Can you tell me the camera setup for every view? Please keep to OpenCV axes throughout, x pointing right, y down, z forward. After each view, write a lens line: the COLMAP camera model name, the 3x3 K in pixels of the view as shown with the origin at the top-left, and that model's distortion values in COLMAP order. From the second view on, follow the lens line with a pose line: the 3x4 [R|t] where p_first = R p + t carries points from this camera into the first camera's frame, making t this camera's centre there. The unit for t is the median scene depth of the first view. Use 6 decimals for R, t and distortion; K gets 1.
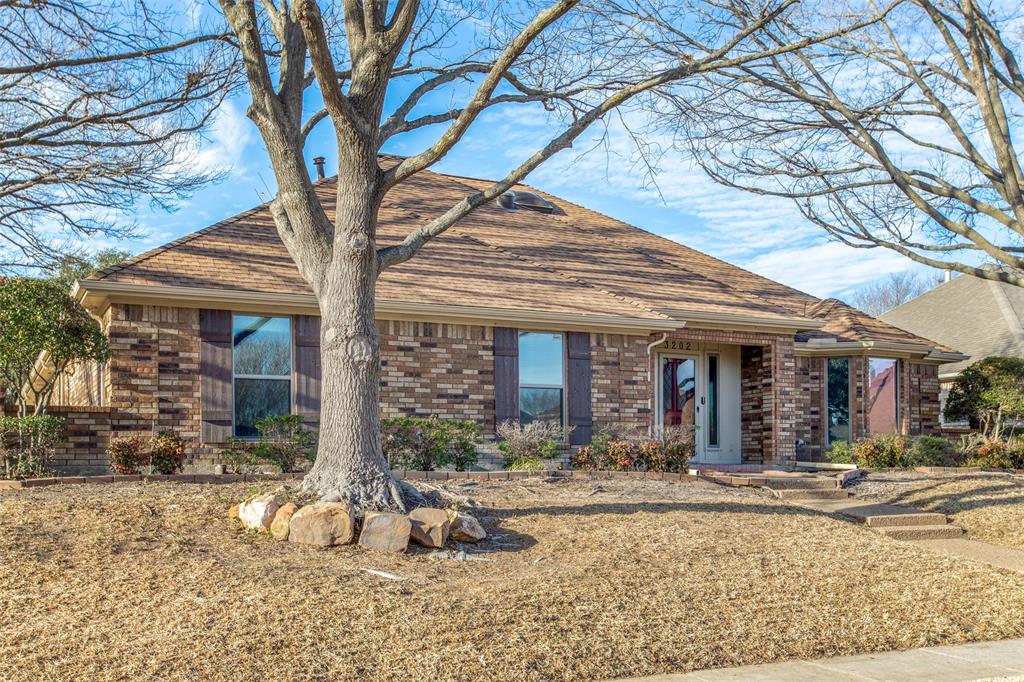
lens RADIAL K [[1070.2, 0, 512.0], [0, 1070.2, 341.0], [0, 0, 1]] dist [-0.008857, 0.003764]
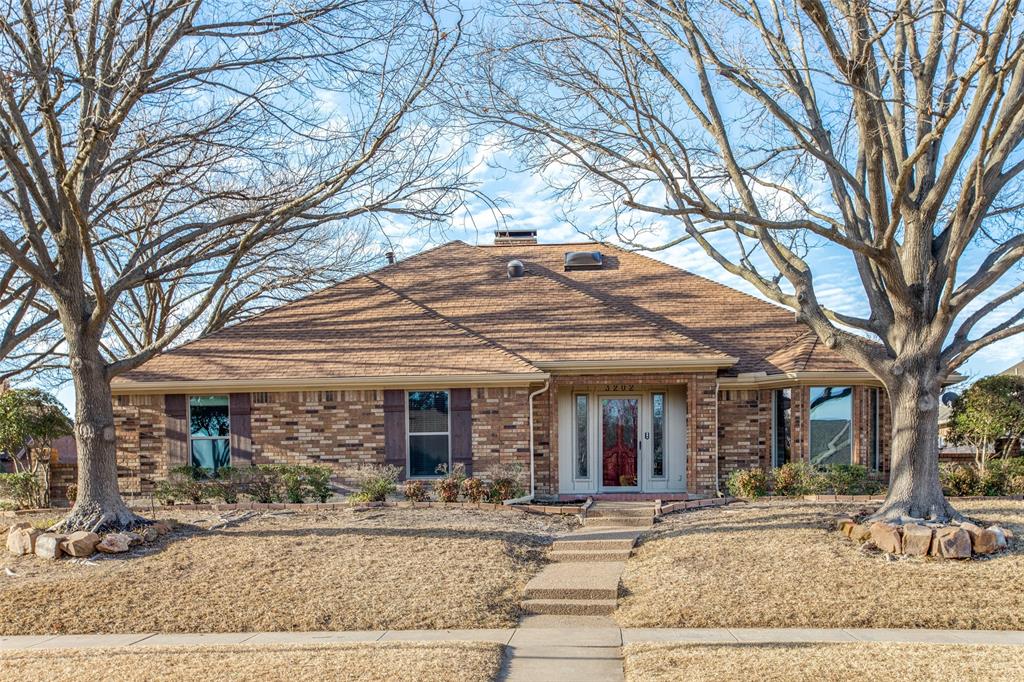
lens RADIAL K [[1024.0, 0, 512.2], [0, 1024.0, 438.1], [0, 0, 1]] dist [-0.009794, -0.001437]
pose [[0.855138, -0.031065, -0.517468, 0.763190], [0.069812, 0.996011, 0.055575, -0.013214], [0.513678, -0.083650, 0.853896, 0.026443]]
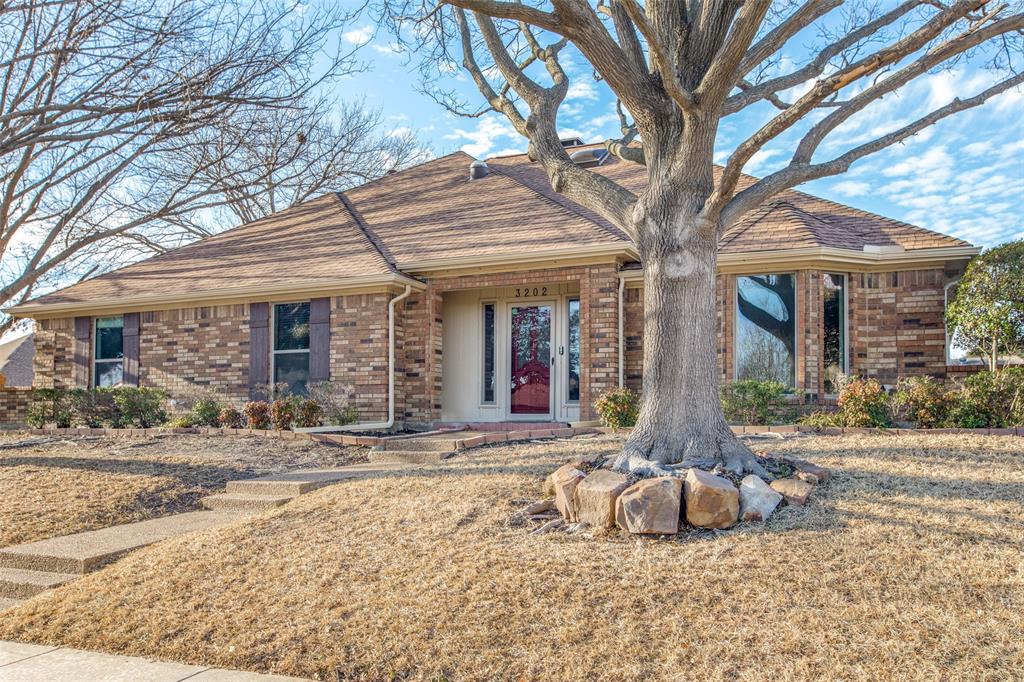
lens RADIAL K [[893.5, 0, 512.0], [0, 893.5, 341.0], [0, 0, 1]] dist [0.001798, 0.005091]
pose [[0.605657, -0.073888, -0.792288, 0.929753], [0.092154, 0.995493, -0.022392, 0.076001], [0.790372, -0.059451, 0.609736, 0.646862]]
